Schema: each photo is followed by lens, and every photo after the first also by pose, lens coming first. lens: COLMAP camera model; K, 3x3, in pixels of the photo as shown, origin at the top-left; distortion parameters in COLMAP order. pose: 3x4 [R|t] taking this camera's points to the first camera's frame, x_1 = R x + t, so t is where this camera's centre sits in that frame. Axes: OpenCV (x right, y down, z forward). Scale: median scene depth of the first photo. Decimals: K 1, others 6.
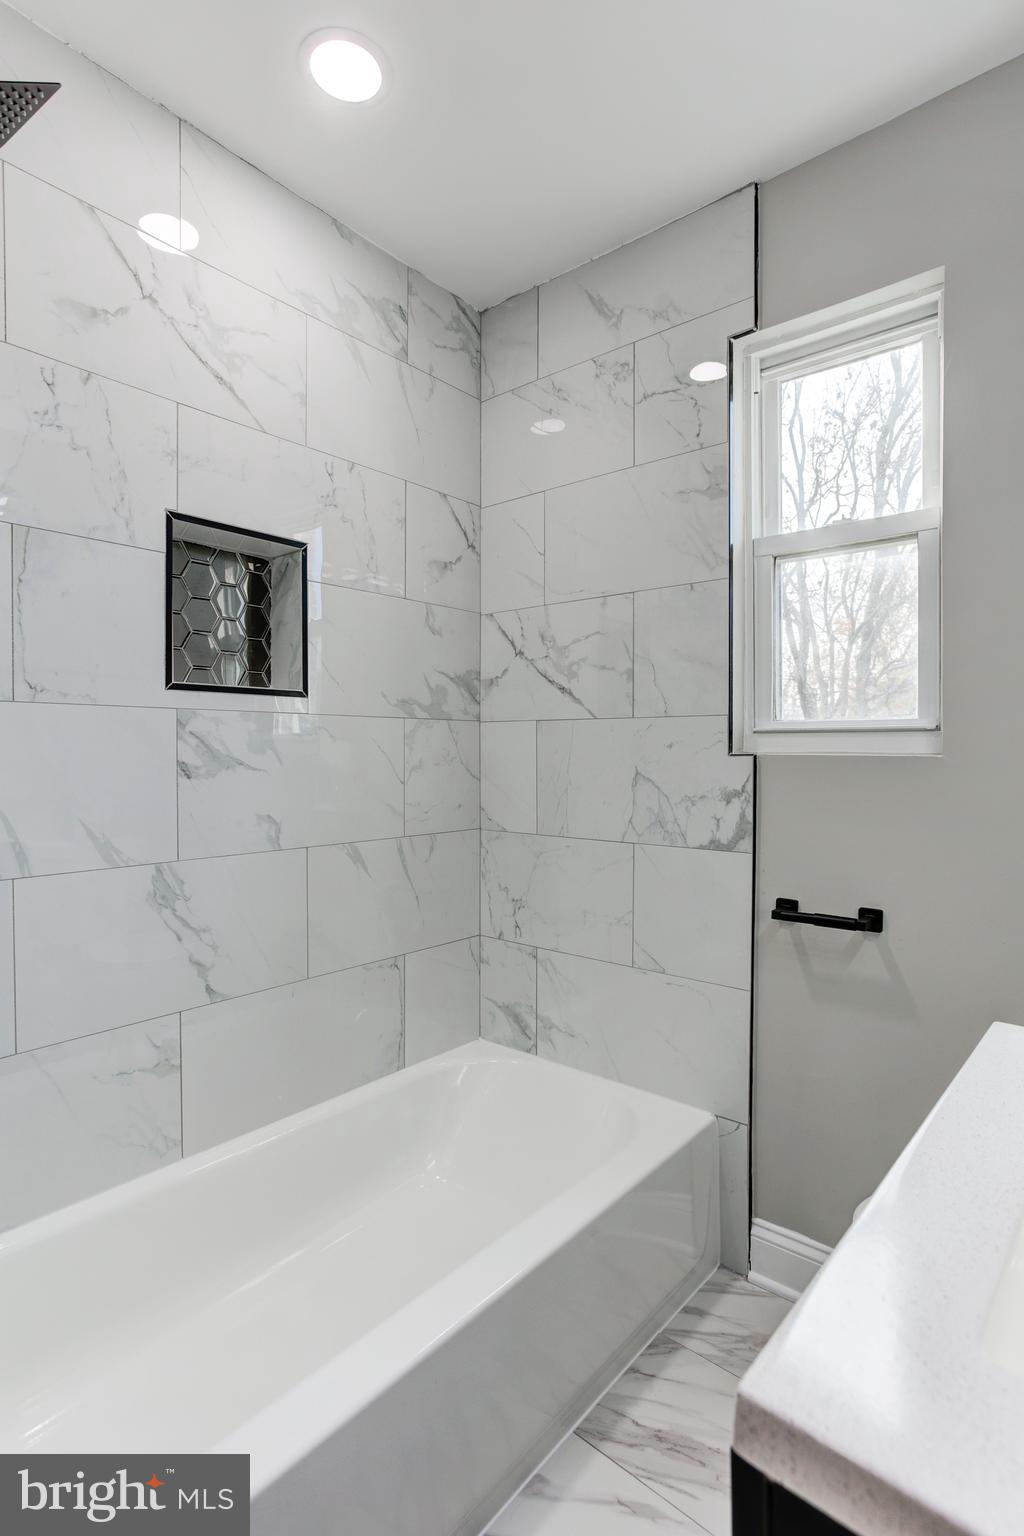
lens RADIAL K [[786.7, 0, 517.7], [0, 786.7, 762.2], [0, 0, 1]] dist [-0.060421, 0.043550]
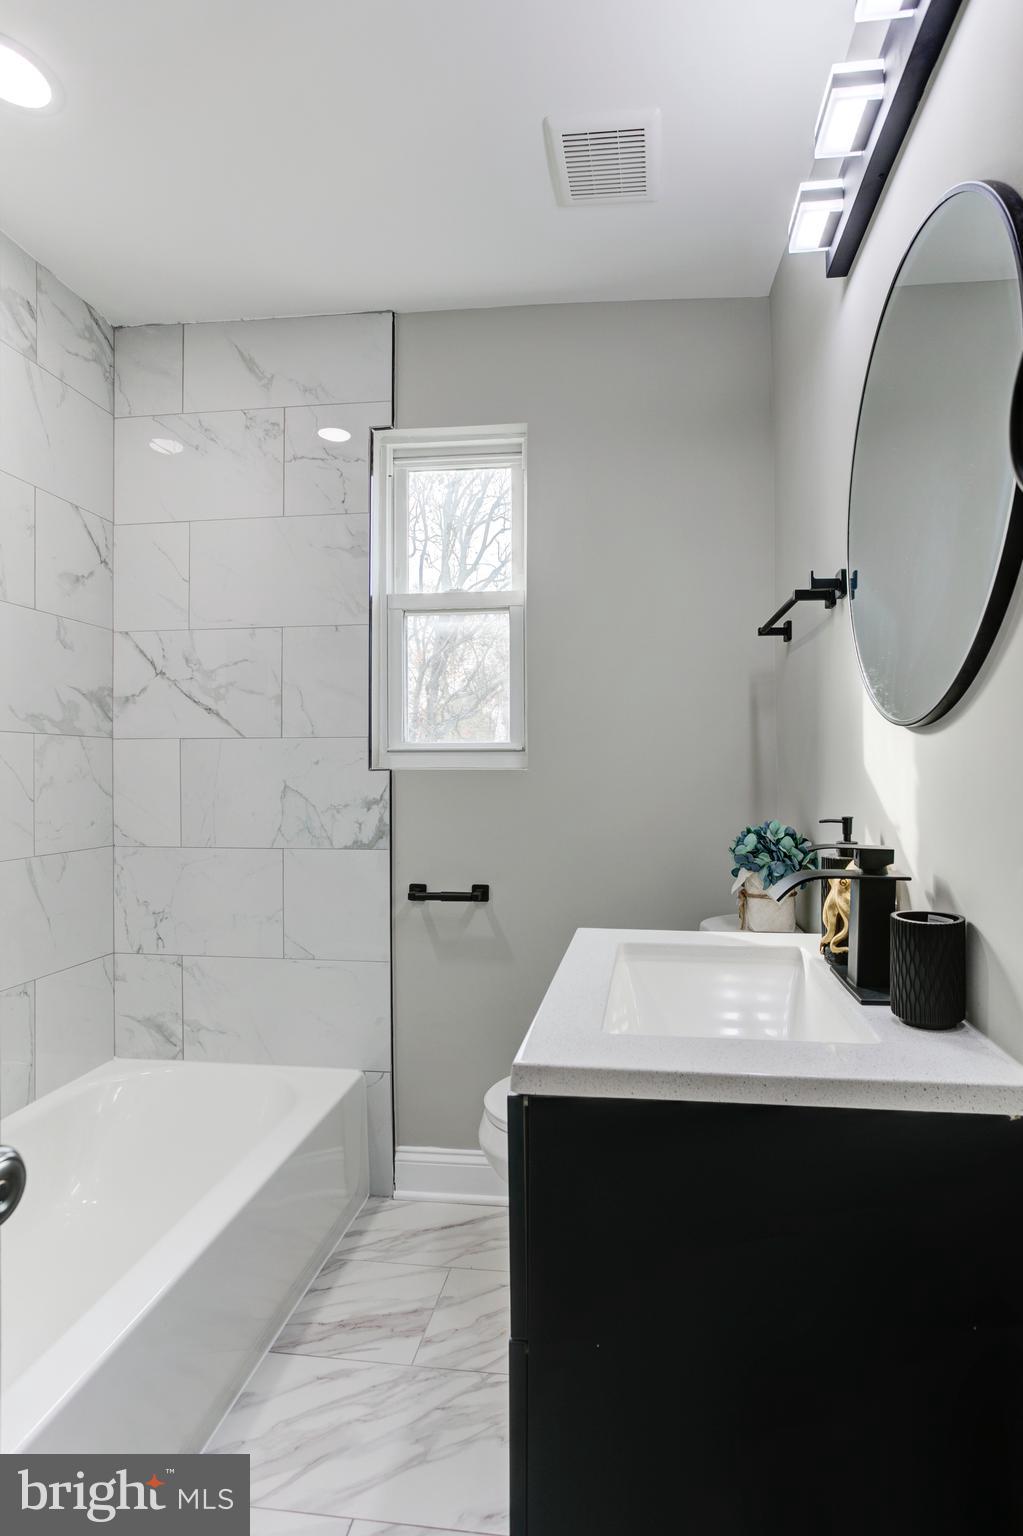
lens RADIAL K [[763.1, 0, 580.9], [0, 763.1, 775.5], [0, 0, 1]] dist [-0.055033, 0.040008]
pose [[0.816078, -0.007297, 0.577896, -0.131451], [0.011521, 0.999927, -0.003643, 0.006561], [-0.577827, 0.009631, 0.816102, -0.140036]]
